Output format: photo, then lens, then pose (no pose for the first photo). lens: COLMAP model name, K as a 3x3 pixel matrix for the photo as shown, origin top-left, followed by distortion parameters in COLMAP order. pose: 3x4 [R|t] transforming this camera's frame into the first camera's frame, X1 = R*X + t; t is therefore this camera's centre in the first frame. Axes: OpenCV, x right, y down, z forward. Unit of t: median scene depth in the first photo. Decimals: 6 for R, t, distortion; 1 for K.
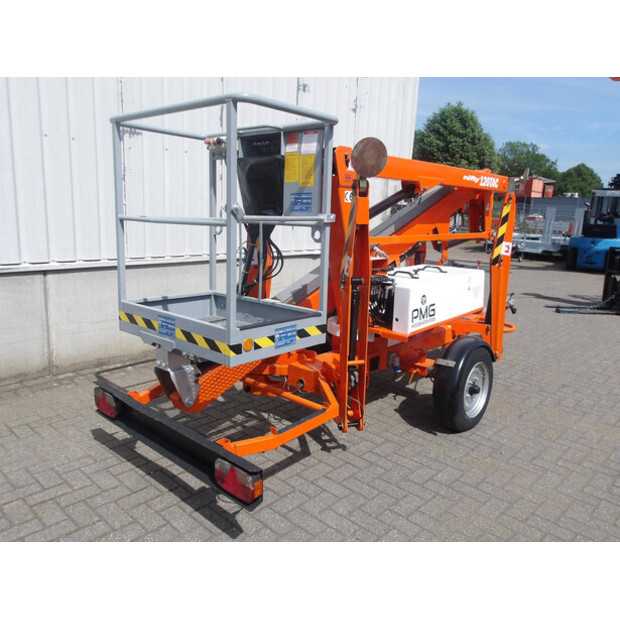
lens RADIAL K [[508.4, 0, 310.6], [0, 508.4, 308.3], [0, 0, 1]] dist [0.000343, -0.000706]
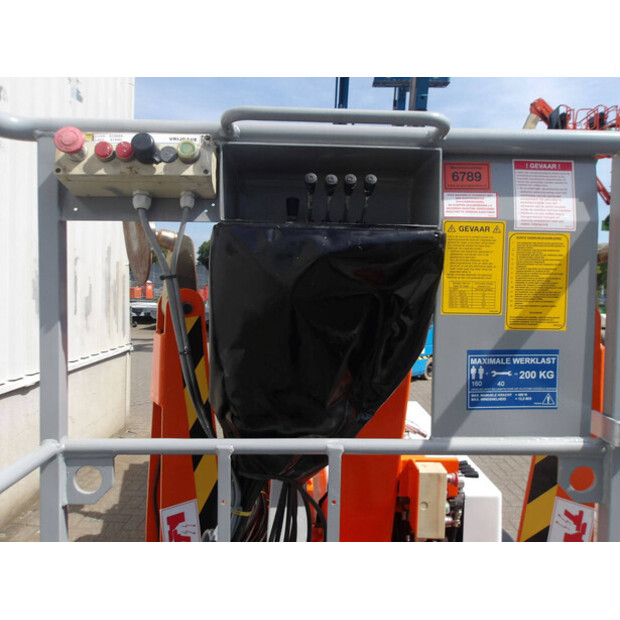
lens RADIAL K [[508.4, 0, 310.6], [0, 508.4, 308.3], [0, 0, 1]] dist [0.000343, -0.000706]
pose [[0.727212, -0.049682, 0.684613, -0.285044], [0.133908, 0.988482, -0.070507, -0.219341], [-0.673225, 0.142949, 0.725489, 0.759385]]
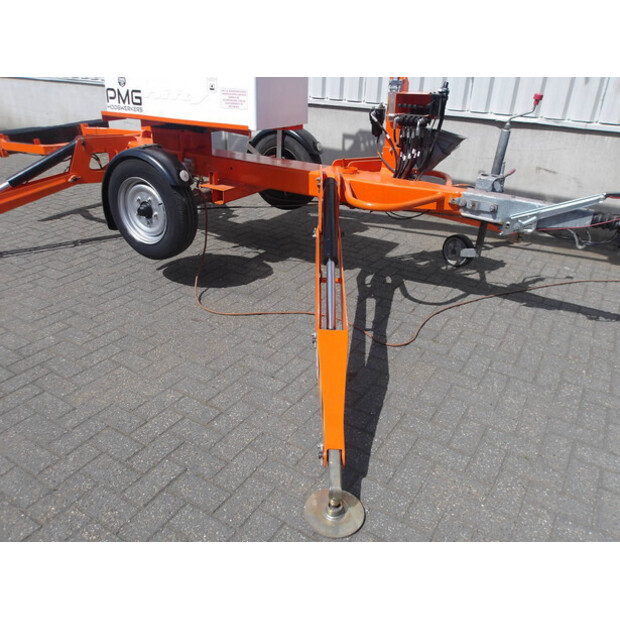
lens RADIAL K [[508.4, 0, 310.6], [0, 508.4, 308.3], [0, 0, 1]] dist [0.000343, -0.000706]
pose [[0.207203, 0.417324, -0.884821, 1.366664], [-0.232062, 0.899601, 0.369953, -0.070337], [0.950376, 0.128678, 0.283245, 1.195926]]
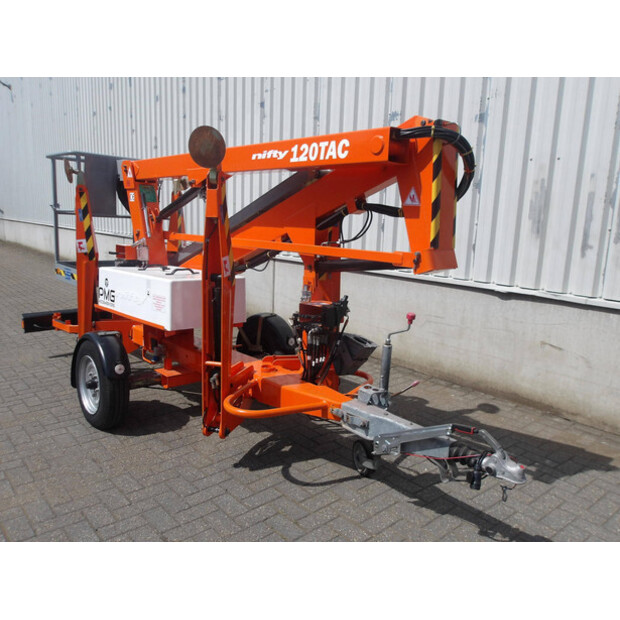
lens RADIAL K [[508.4, 0, 310.6], [0, 508.4, 308.3], [0, 0, 1]] dist [0.000343, -0.000706]
pose [[-0.100437, 0.132594, -0.986069, 1.387324], [-0.235486, 0.959753, 0.153041, -0.257804], [0.966674, 0.247576, -0.065171, 1.632712]]
